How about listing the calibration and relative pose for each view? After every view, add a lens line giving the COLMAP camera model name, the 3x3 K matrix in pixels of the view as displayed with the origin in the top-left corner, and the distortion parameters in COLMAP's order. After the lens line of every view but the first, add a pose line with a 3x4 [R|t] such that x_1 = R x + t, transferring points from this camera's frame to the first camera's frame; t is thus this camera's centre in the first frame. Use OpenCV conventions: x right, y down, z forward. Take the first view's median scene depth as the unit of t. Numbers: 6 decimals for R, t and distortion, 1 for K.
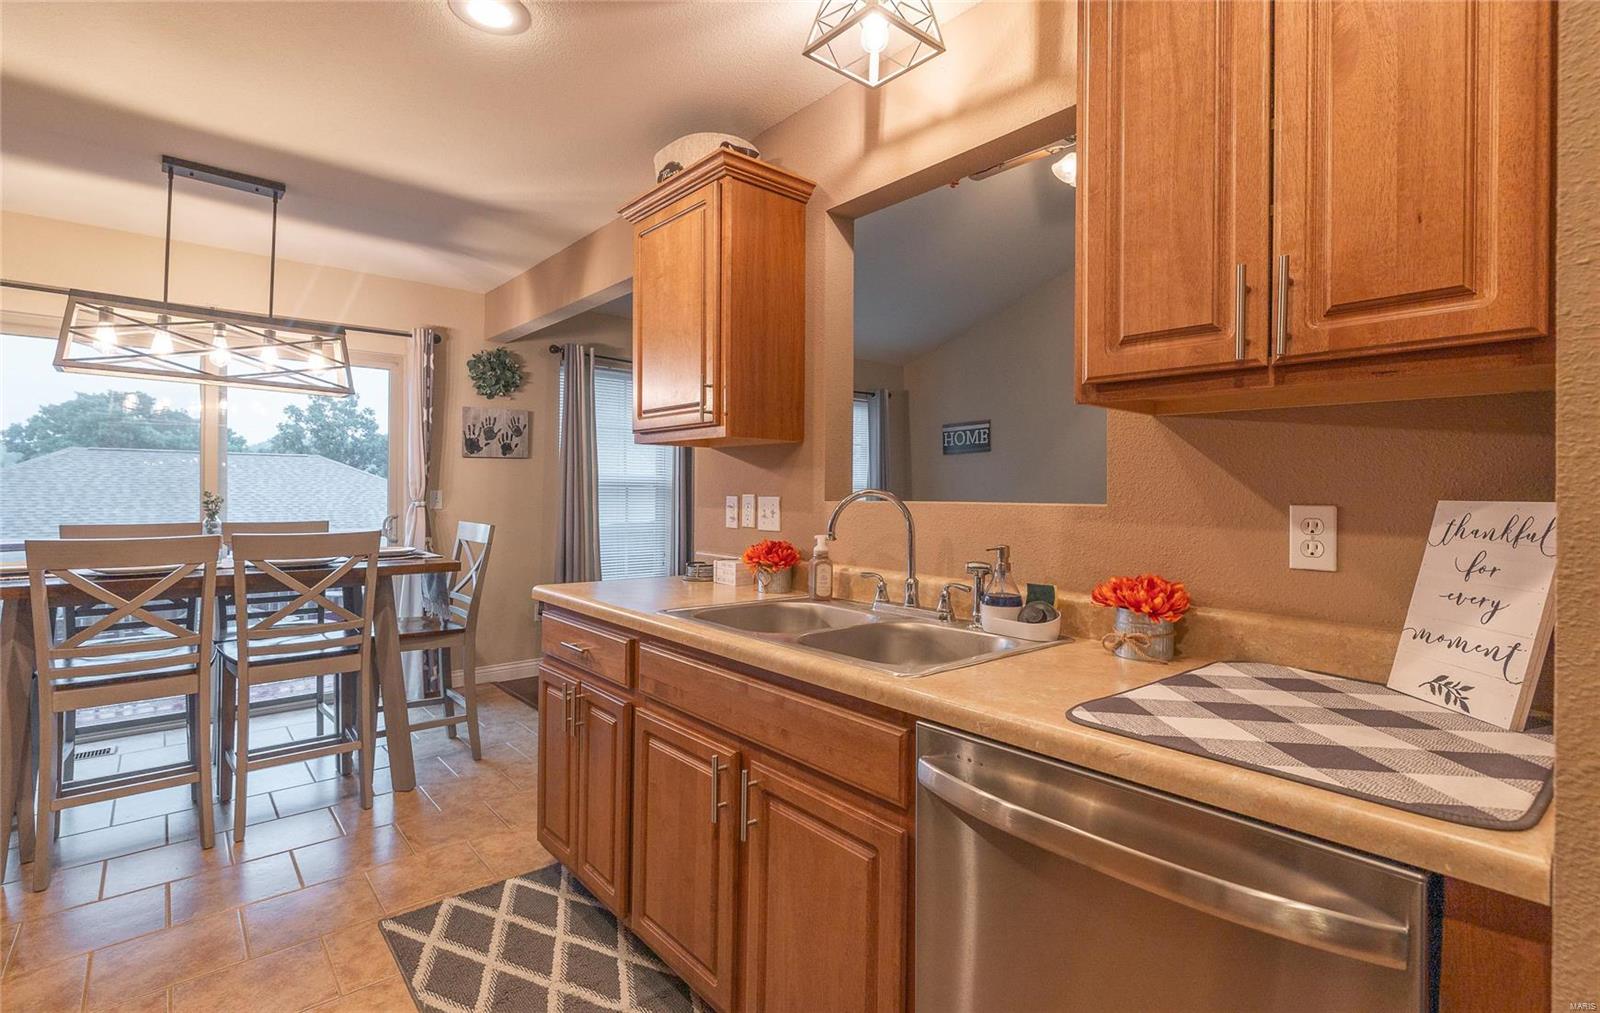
lens RADIAL K [[733.8, 0, 796.1], [0, 733.8, 494.8], [0, 0, 1]] dist [-0.009626, 0.006284]
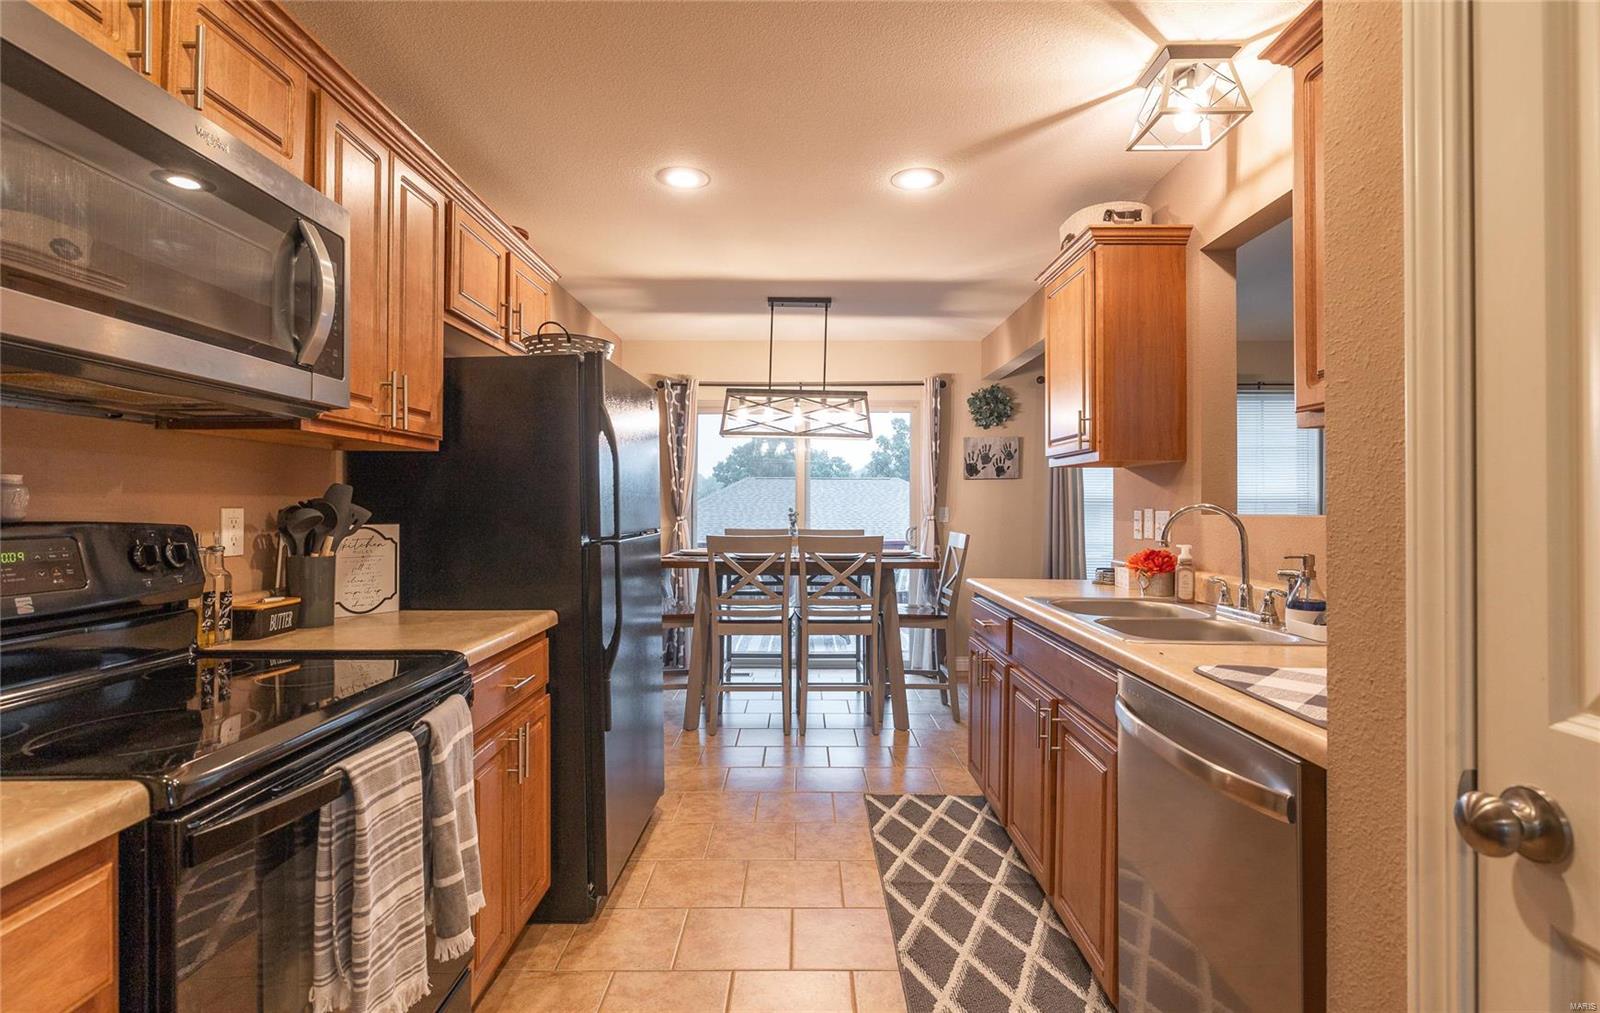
lens RADIAL K [[780.5, 0, 800.0], [0, 780.5, 506.5], [0, 0, 1]] dist [-0.000455, -0.000035]
pose [[0.751355, -0.004613, -0.659882, 0.324393], [-0.000343, 0.999973, -0.007381, 0.004777], [0.659898, 0.005772, 0.751333, -0.243419]]
